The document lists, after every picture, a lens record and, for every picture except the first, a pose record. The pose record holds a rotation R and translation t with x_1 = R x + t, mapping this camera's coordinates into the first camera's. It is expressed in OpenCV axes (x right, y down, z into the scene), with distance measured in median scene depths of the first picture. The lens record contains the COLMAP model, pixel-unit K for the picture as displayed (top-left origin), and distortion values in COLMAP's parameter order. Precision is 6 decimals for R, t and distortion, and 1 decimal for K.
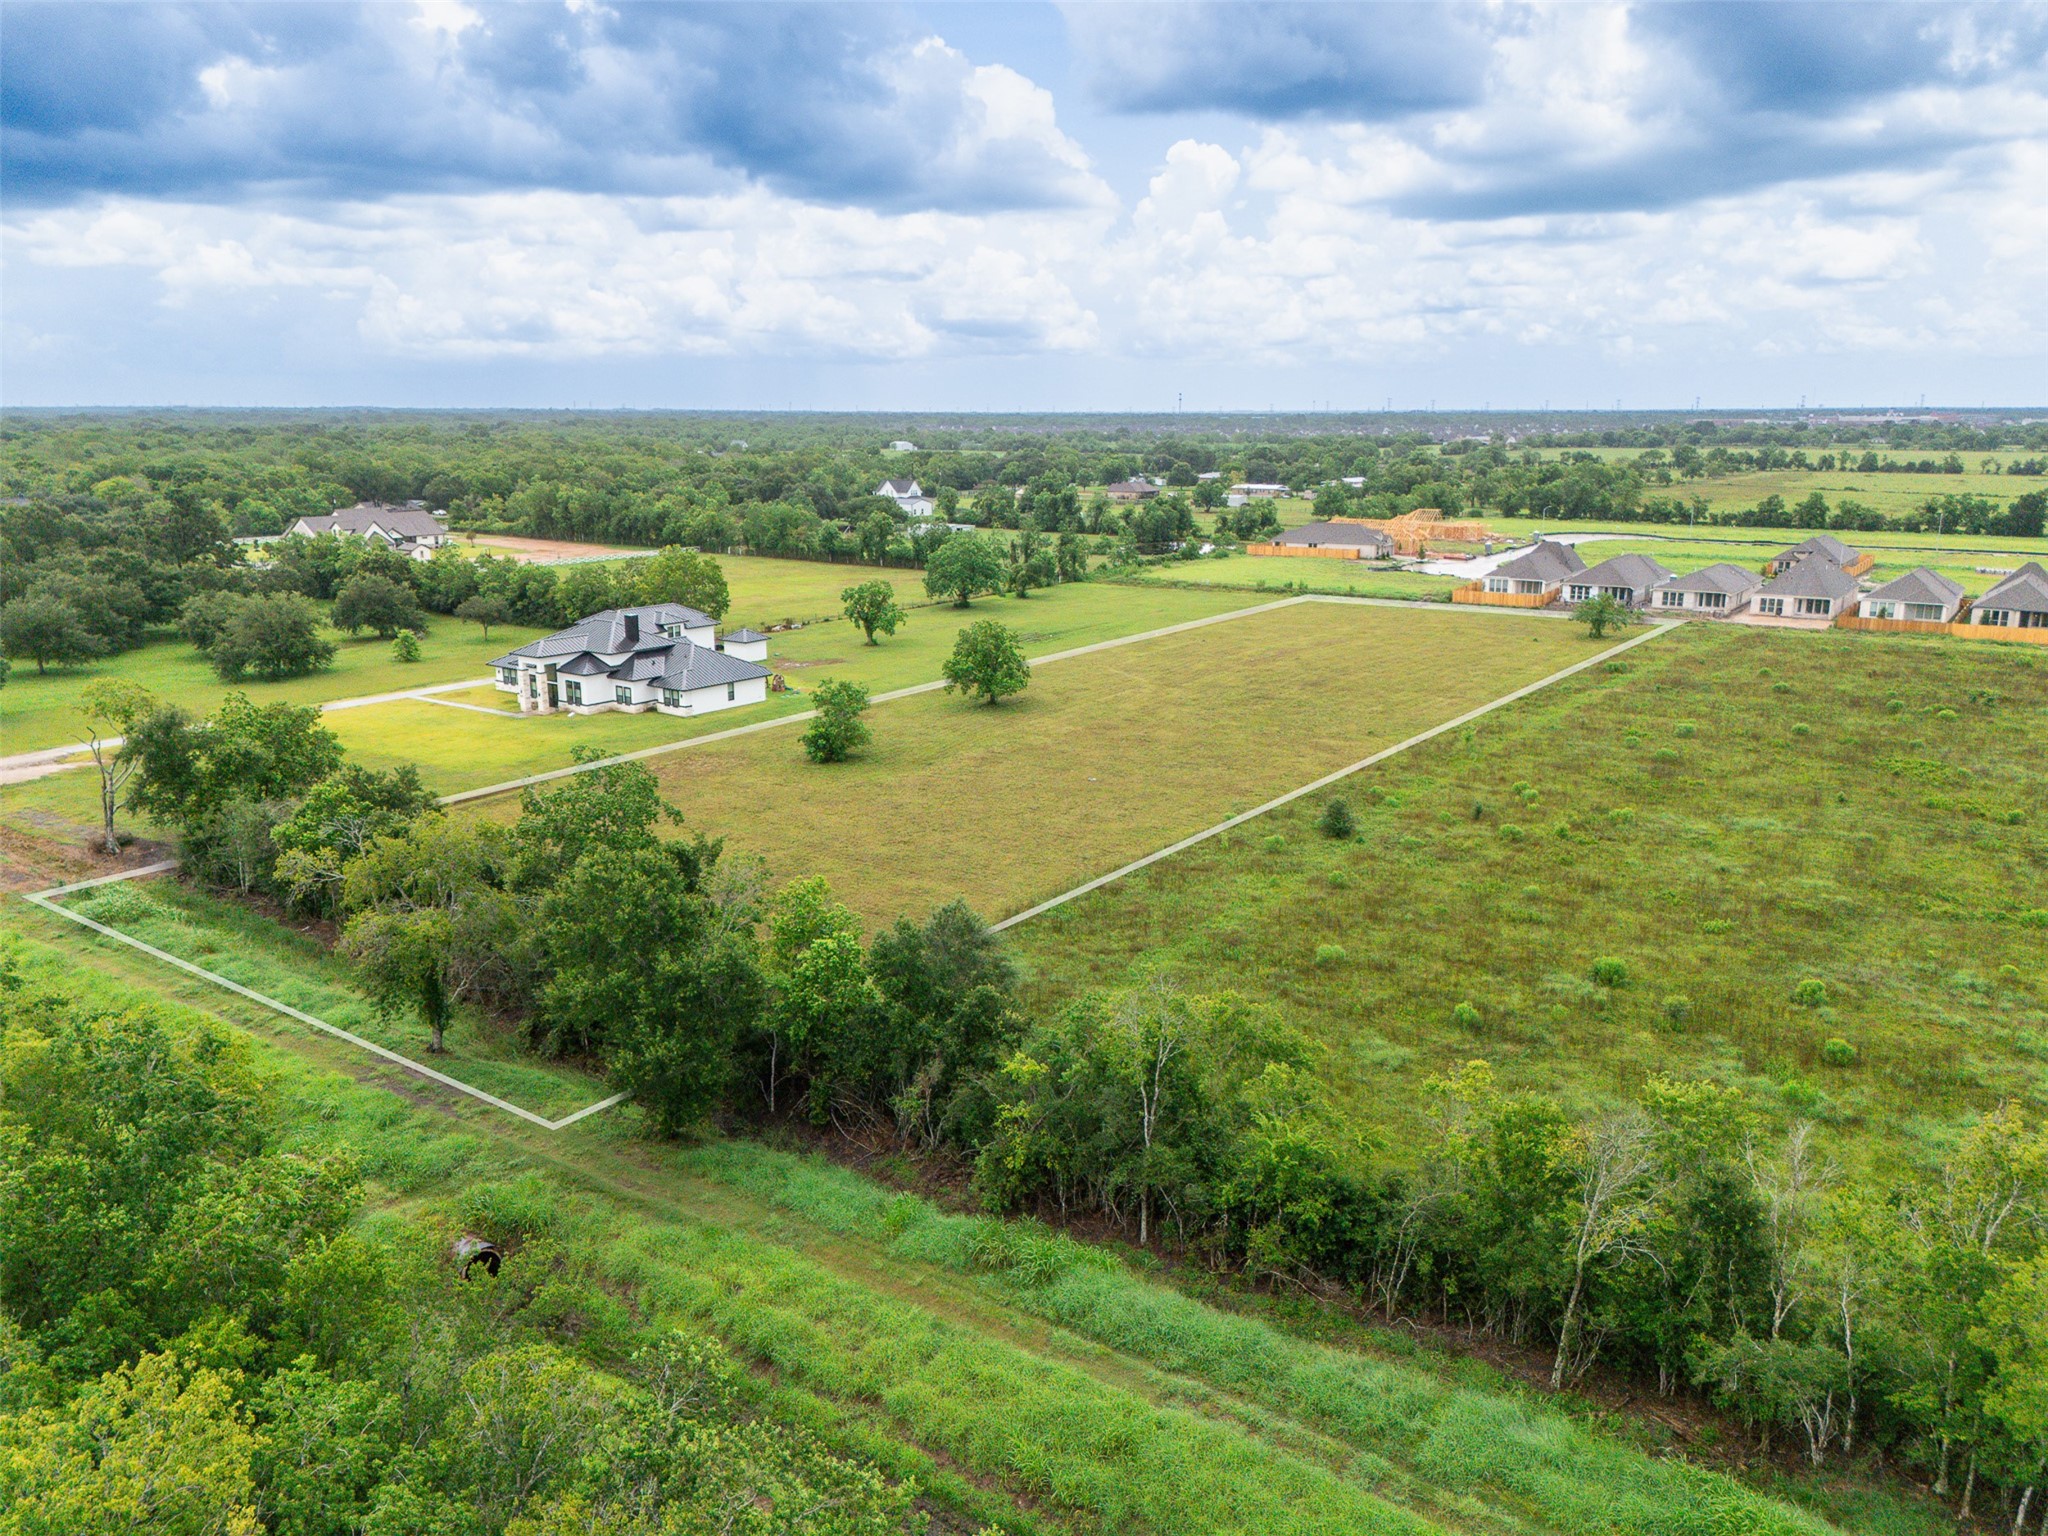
lens RADIAL K [[1501.8, 0, 1004.0], [0, 1501.8, 835.9], [0, 0, 1]] dist [0.075804, -0.072277]
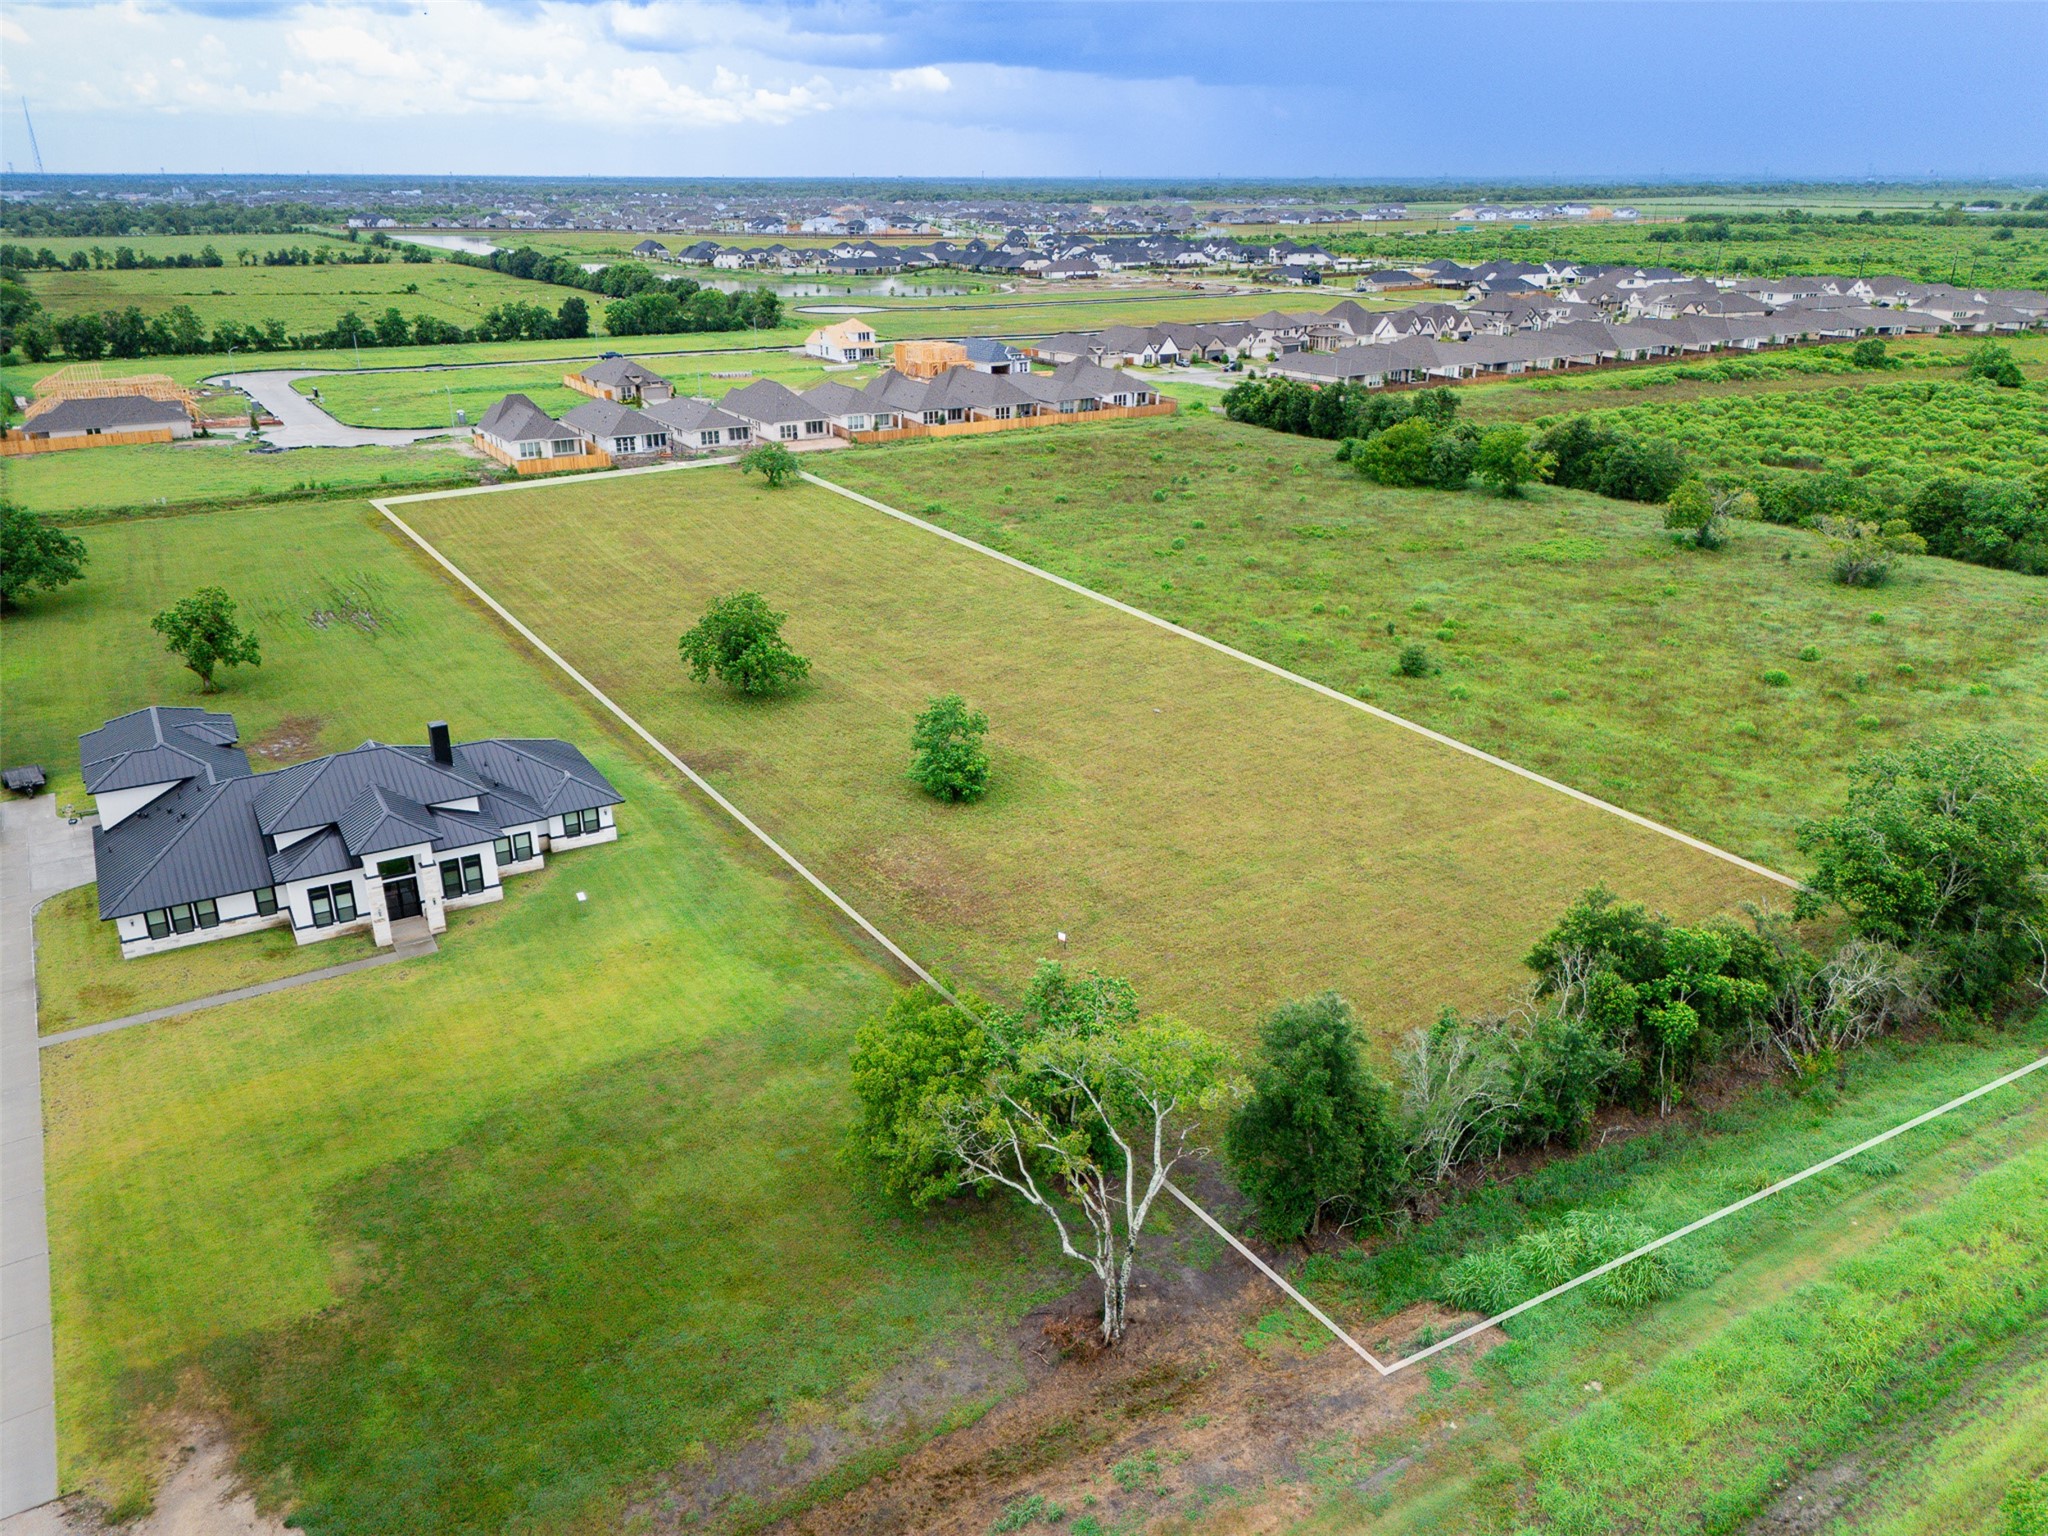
lens RADIAL K [[1501.8, 0, 1020.0], [0, 1501.8, 786.3], [0, 0, 1]] dist [0.075804, -0.072277]
pose [[0.379942, -0.348906, 0.856685, -0.290390], [0.253442, 0.929960, 0.266348, -0.095798], [-0.889613, 0.115923, 0.441758, 0.224716]]
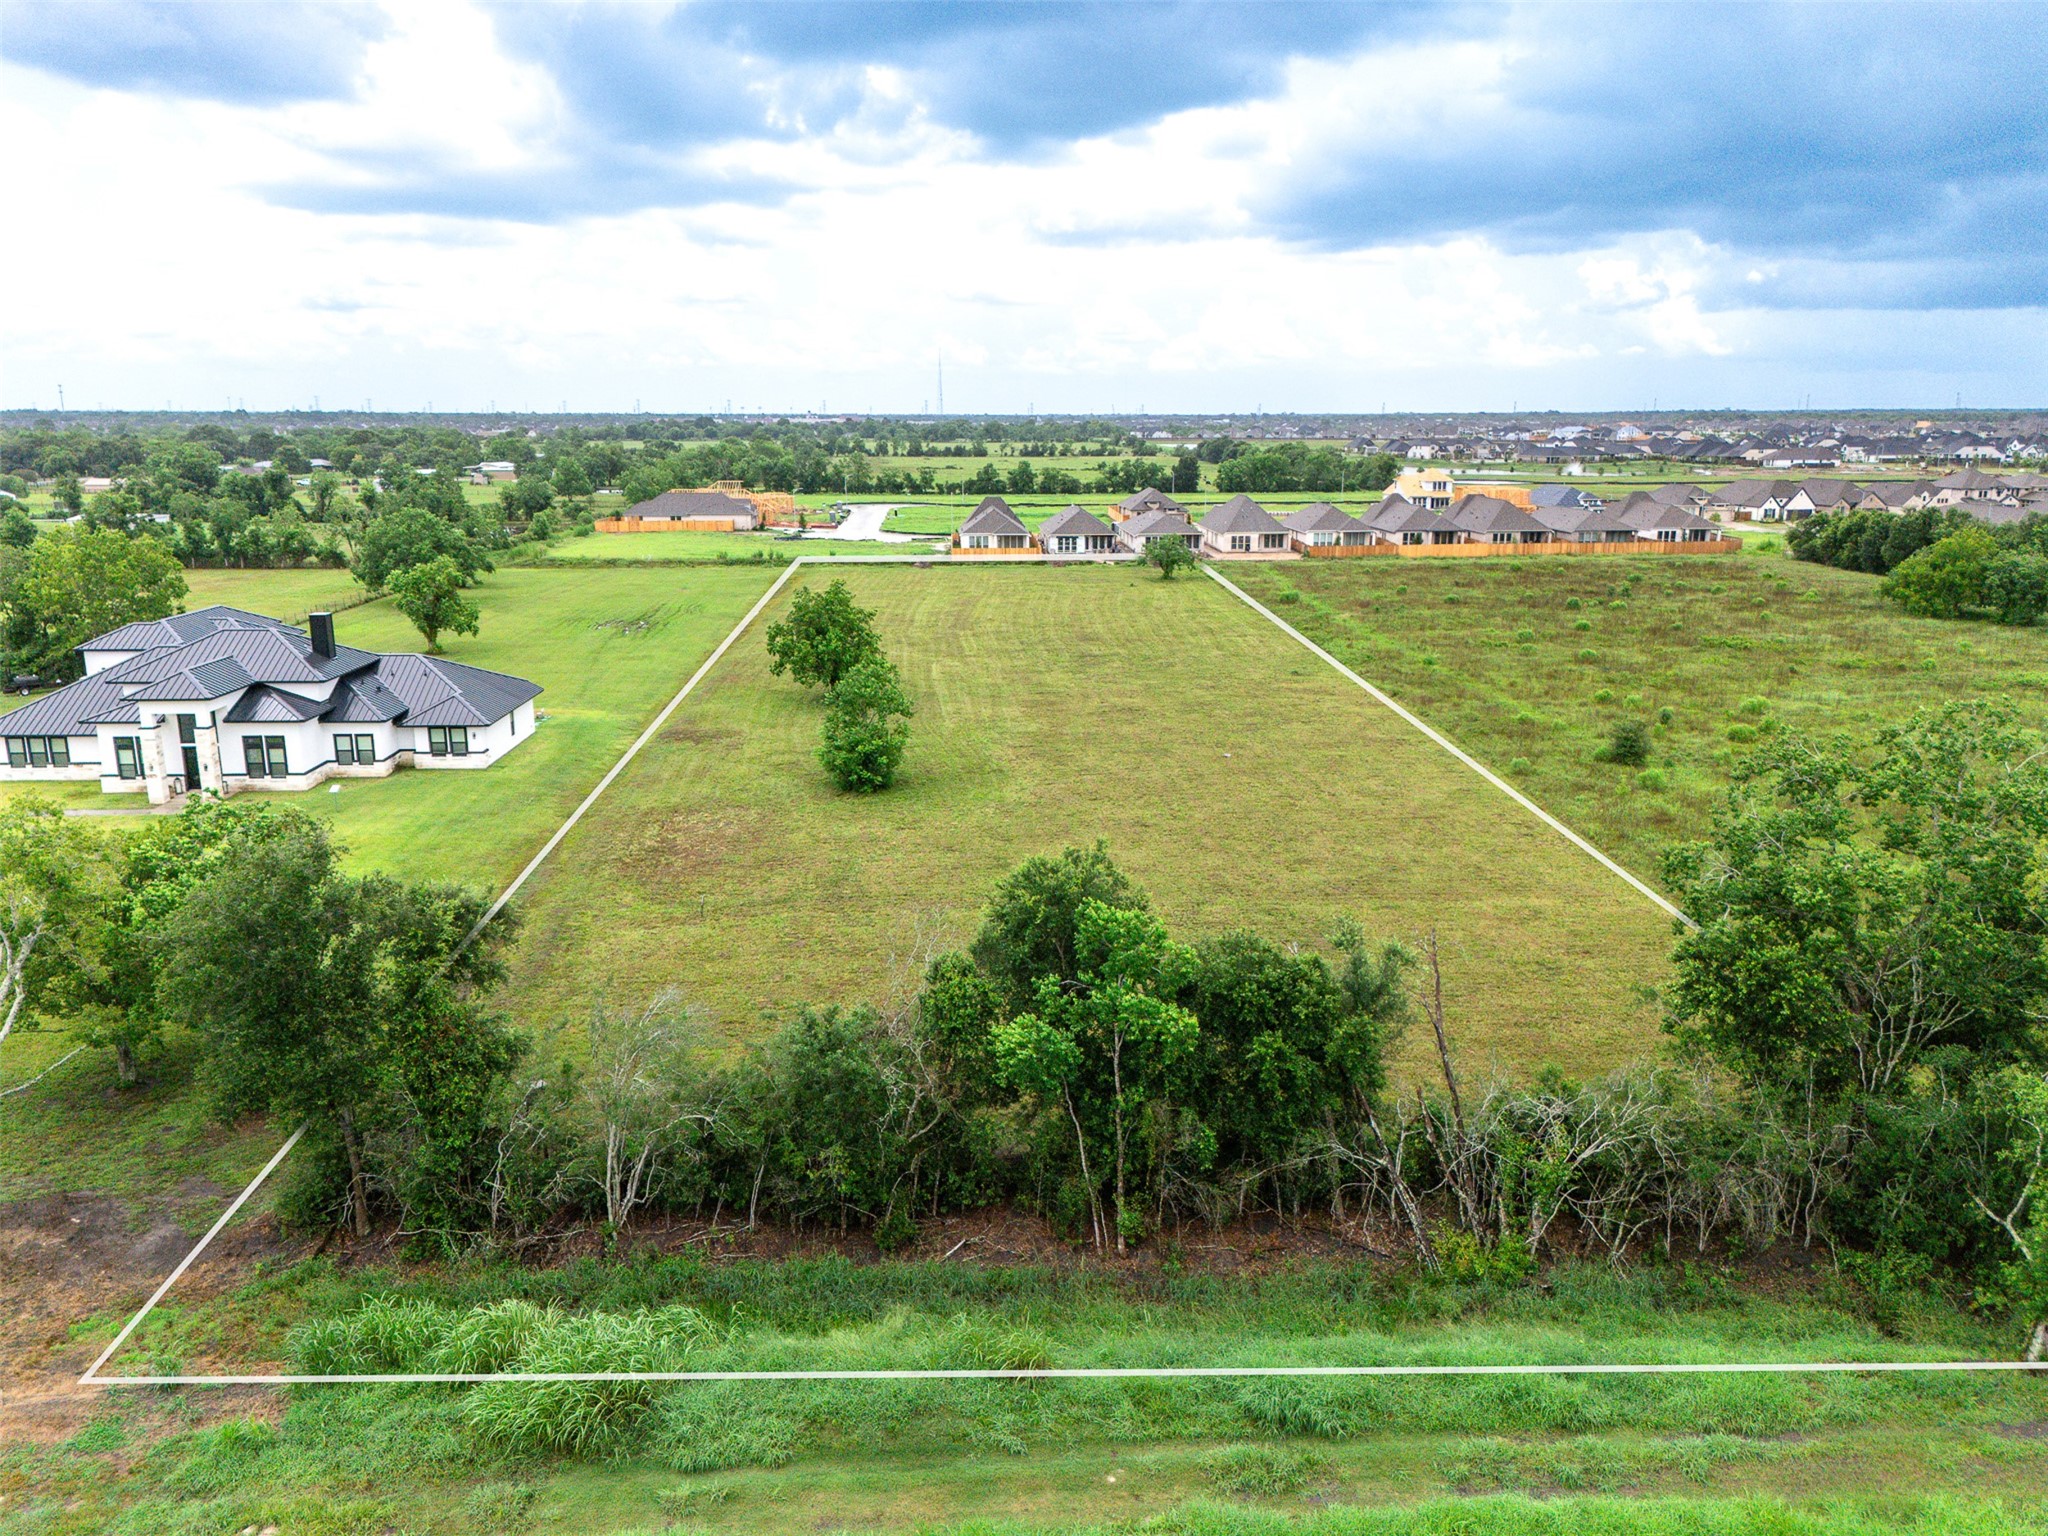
lens RADIAL K [[1501.8, 0, 1029.6], [0, 1501.8, 800.0], [0, 0, 1]] dist [0.075804, -0.072277]
pose [[0.776958, -0.156801, 0.609713, -0.172063], [0.171770, 0.984539, 0.034308, -0.020275], [-0.605666, 0.078075, 0.791880, 0.155156]]
